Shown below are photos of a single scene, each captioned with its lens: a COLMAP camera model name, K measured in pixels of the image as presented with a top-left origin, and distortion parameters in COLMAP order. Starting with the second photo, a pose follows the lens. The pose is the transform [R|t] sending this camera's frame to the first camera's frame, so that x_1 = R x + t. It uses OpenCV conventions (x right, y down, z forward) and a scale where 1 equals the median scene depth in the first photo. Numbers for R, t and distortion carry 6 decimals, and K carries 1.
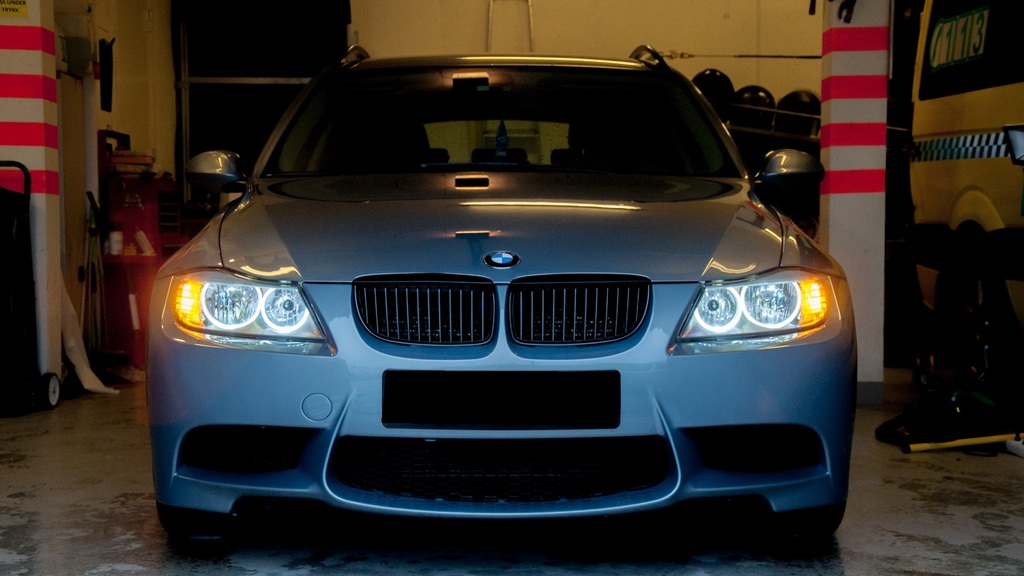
lens RADIAL K [[1794.6, 0, 512.1], [0, 1794.6, 287.4], [0, 0, 1]] dist [0.334201, 0.000000]
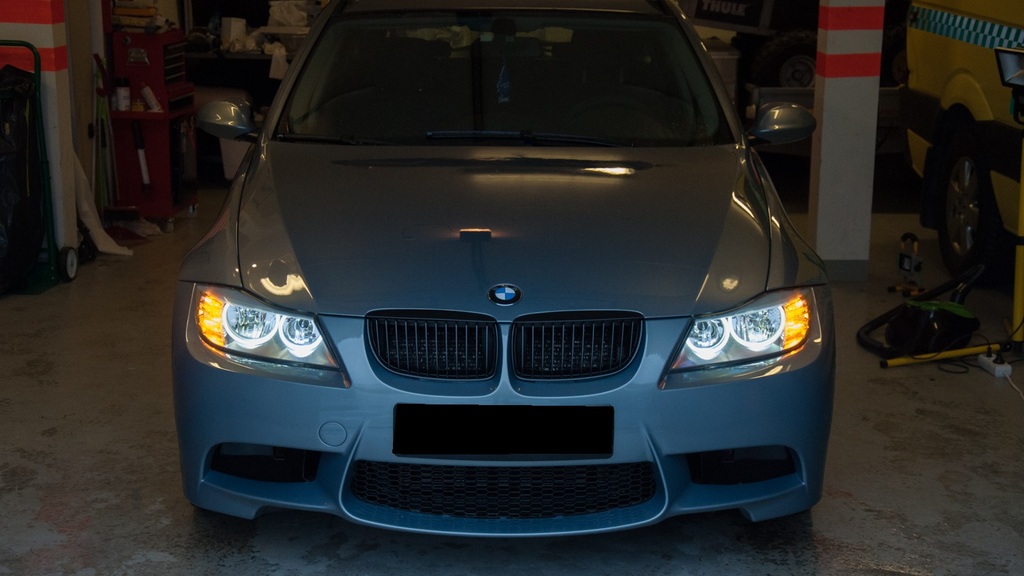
lens RADIAL K [[1794.6, 0, 510.9], [0, 1794.6, 289.3], [0, 0, 1]] dist [0.334201, 0.000000]
pose [[0.999964, 0.008311, 0.001820, -0.003804], [-0.008499, 0.985835, 0.167503, -0.183116], [-0.000402, -0.167513, 0.985870, -0.046433]]
